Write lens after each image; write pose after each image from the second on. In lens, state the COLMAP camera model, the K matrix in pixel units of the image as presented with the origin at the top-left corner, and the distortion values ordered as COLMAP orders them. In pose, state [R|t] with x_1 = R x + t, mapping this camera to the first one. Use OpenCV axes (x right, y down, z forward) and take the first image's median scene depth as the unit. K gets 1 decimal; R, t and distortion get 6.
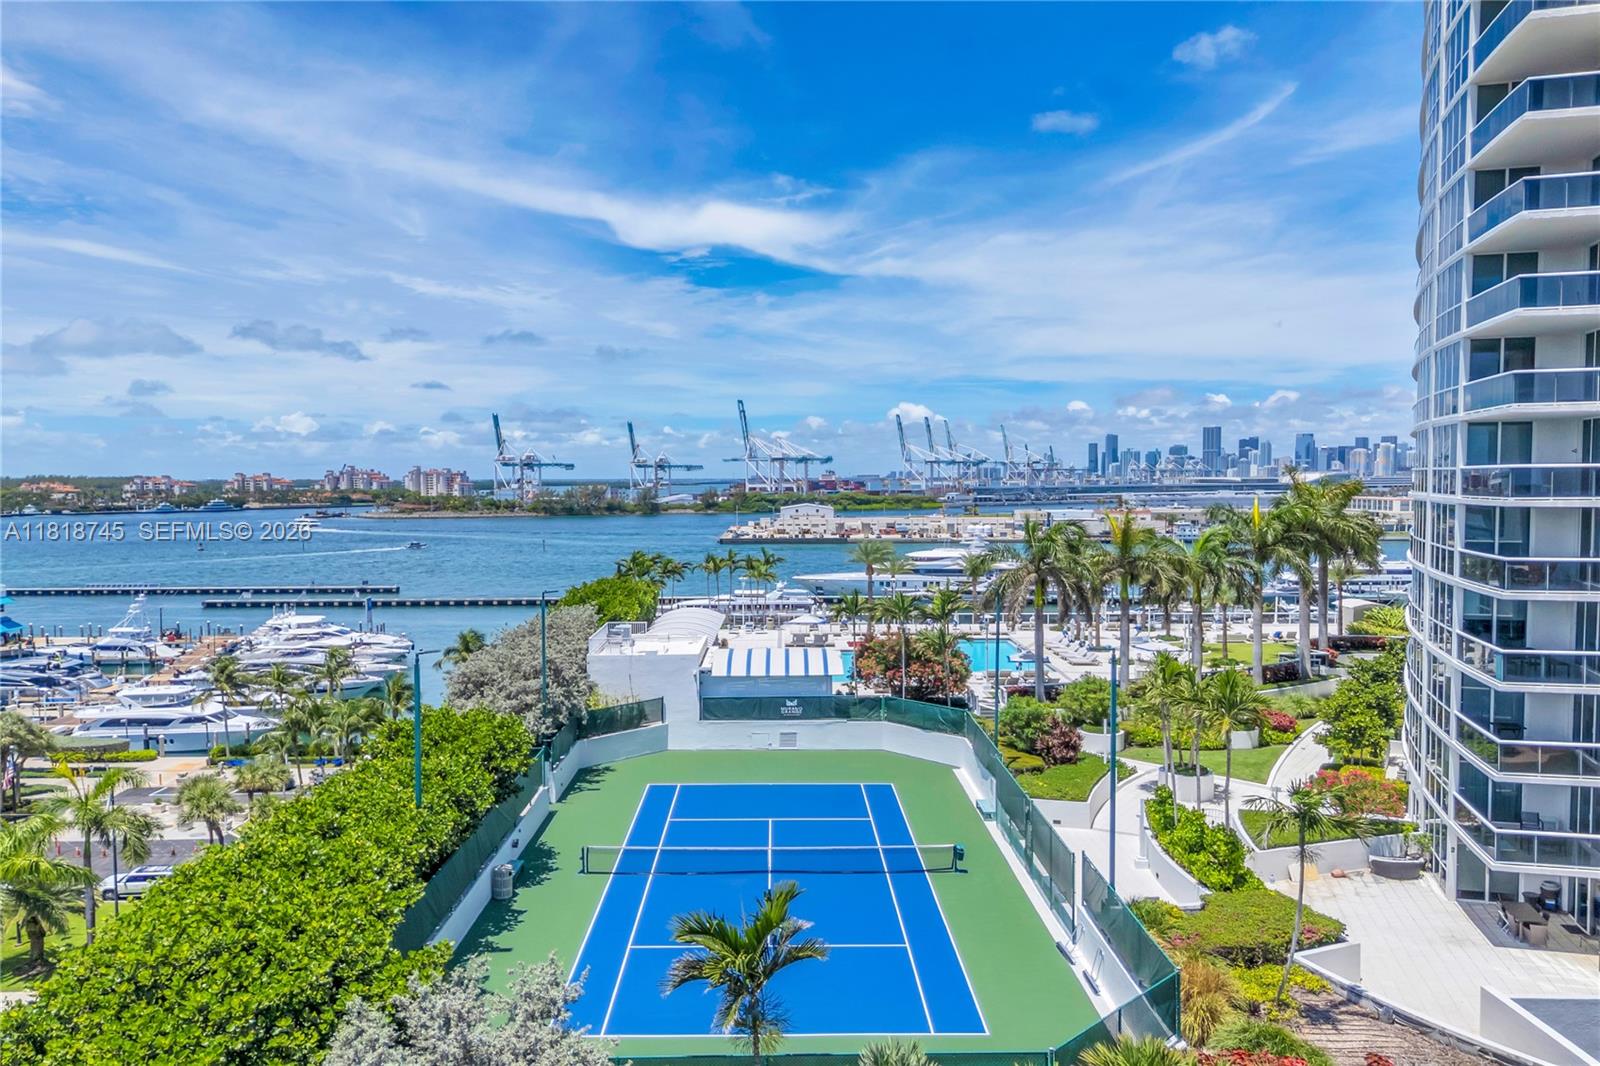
lens RADIAL K [[1179.3, 0, 800.0], [0, 1179.3, 533.0], [0, 0, 1]] dist [0.109103, -0.157268]
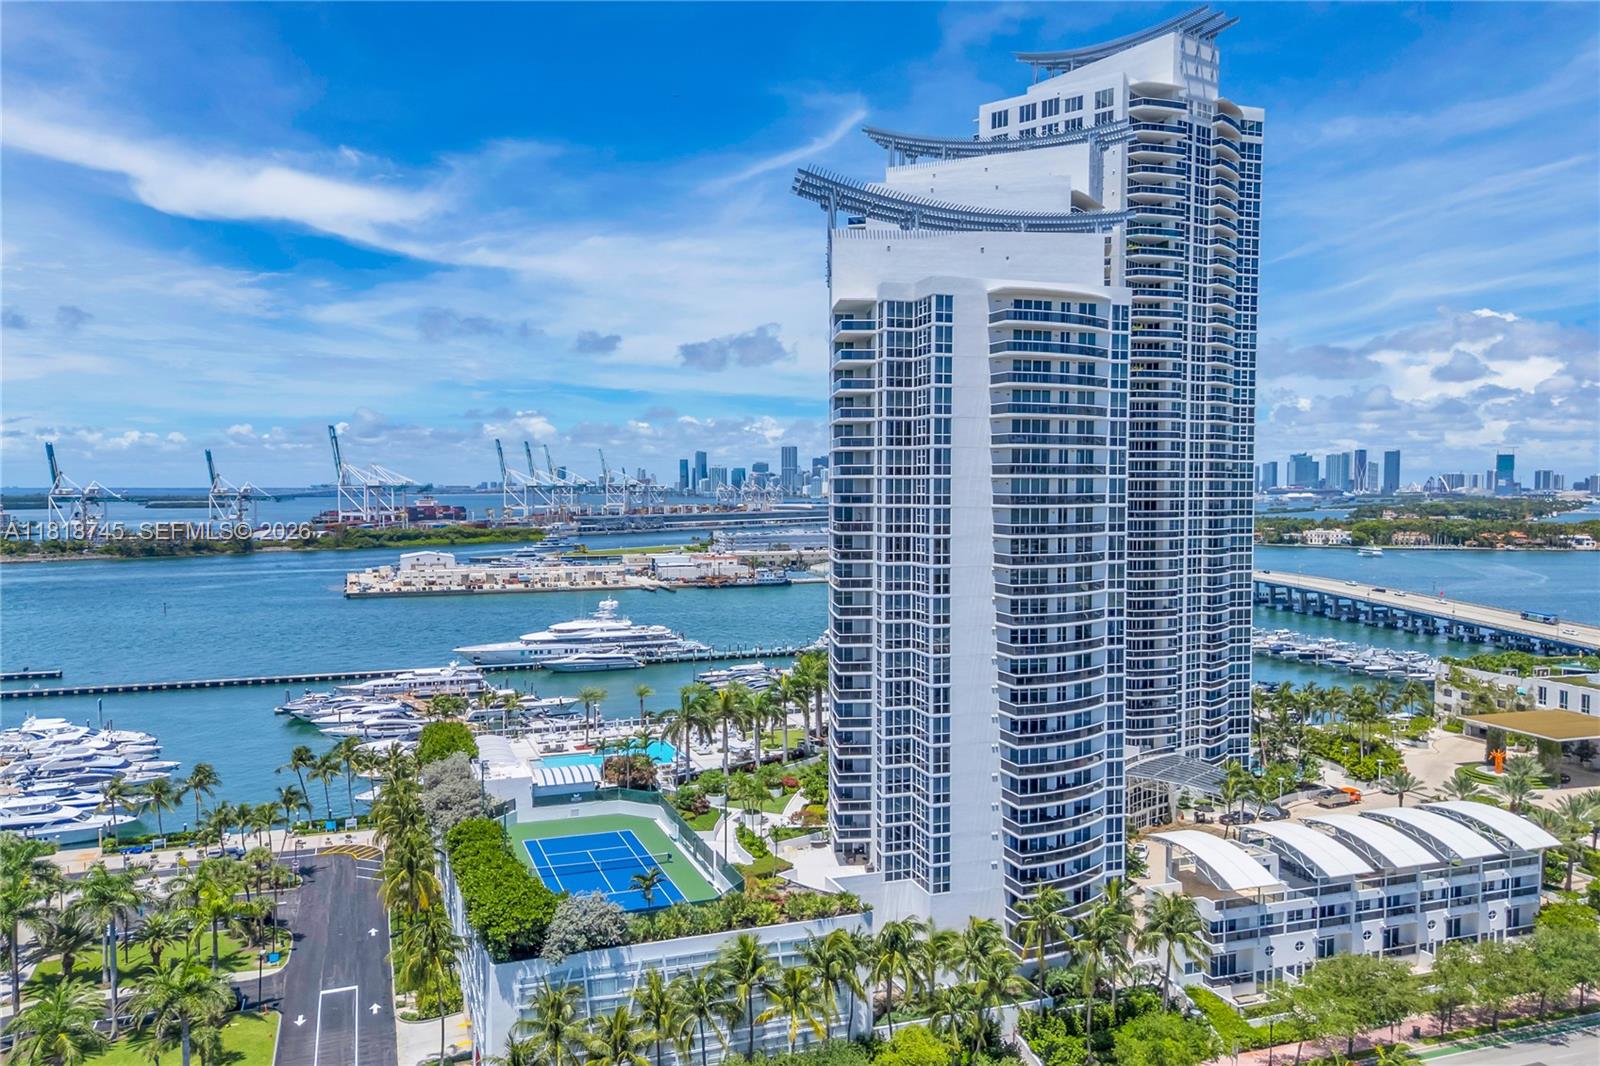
lens RADIAL K [[1179.3, 0, 800.0], [0, 1179.3, 533.0], [0, 0, 1]] dist [0.109103, -0.157268]
pose [[0.942745, -0.012036, 0.333298, -0.278244], [0.014322, 0.999888, -0.004403, -0.260192], [-0.333207, 0.008925, 0.942811, -0.959541]]
